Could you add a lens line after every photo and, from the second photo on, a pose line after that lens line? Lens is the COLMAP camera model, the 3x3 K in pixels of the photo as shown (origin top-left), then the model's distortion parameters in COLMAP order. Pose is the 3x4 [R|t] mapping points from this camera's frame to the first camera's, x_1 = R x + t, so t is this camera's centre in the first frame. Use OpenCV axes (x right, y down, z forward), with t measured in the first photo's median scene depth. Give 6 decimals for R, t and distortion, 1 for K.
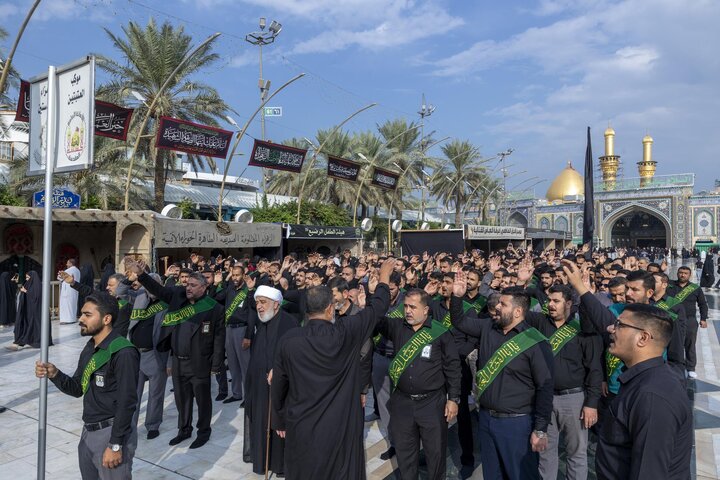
lens RADIAL K [[487.8, 0, 360.0], [0, 487.8, 240.0], [0, 0, 1]] dist [0.003852, 0.002795]
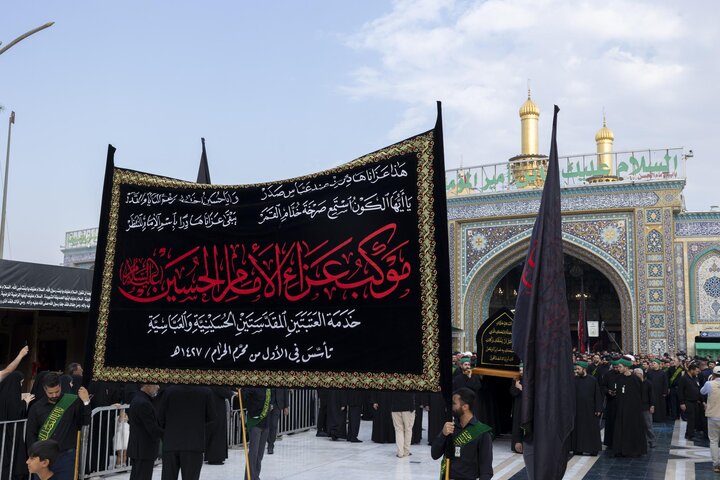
lens RADIAL K [[829.1, 0, 360.0], [0, 829.1, 240.0], [0, 0, 1]] dist [0.009025, 0.024214]
pose [[0.976374, 0.040591, 0.212241, 0.292085], [-0.016811, 0.993490, -0.112669, 0.003971], [-0.215433, 0.106439, 0.970700, 0.422150]]
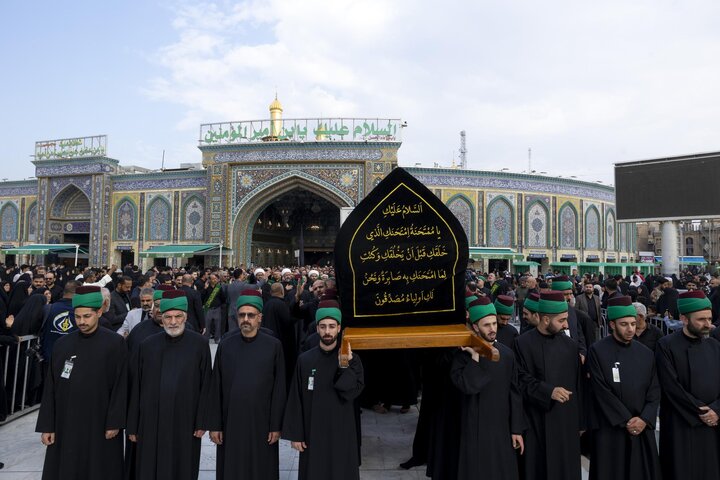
lens RADIAL K [[487.8, 0, 360.0], [0, 487.8, 240.0], [0, 0, 1]] dist [0.003852, 0.002795]
pose [[0.815456, 0.039336, 0.577481, 0.332034], [-0.021488, 0.999058, -0.037709, 0.005530], [-0.578420, 0.018341, 0.815533, 0.563077]]
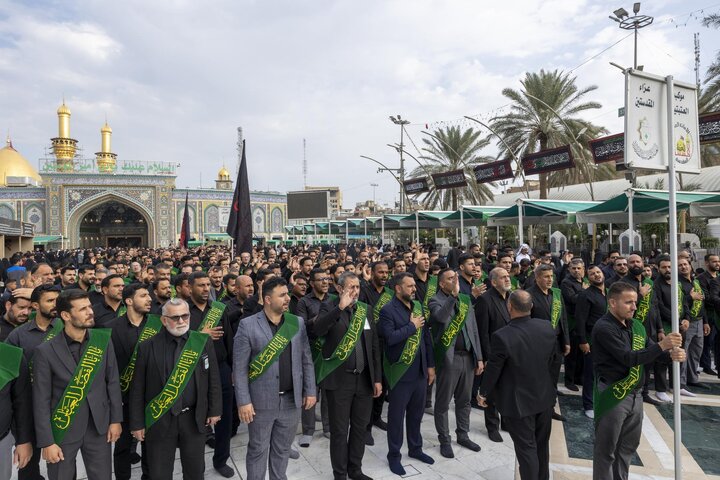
lens RADIAL K [[487.8, 0, 360.0], [0, 487.8, 240.0], [0, 0, 1]] dist [0.003852, 0.002795]
pose [[0.508179, -0.006939, 0.861223, 0.084607], [0.010266, 0.999945, 0.001999, 0.004946], [-0.861190, 0.007826, 0.508223, 0.245568]]
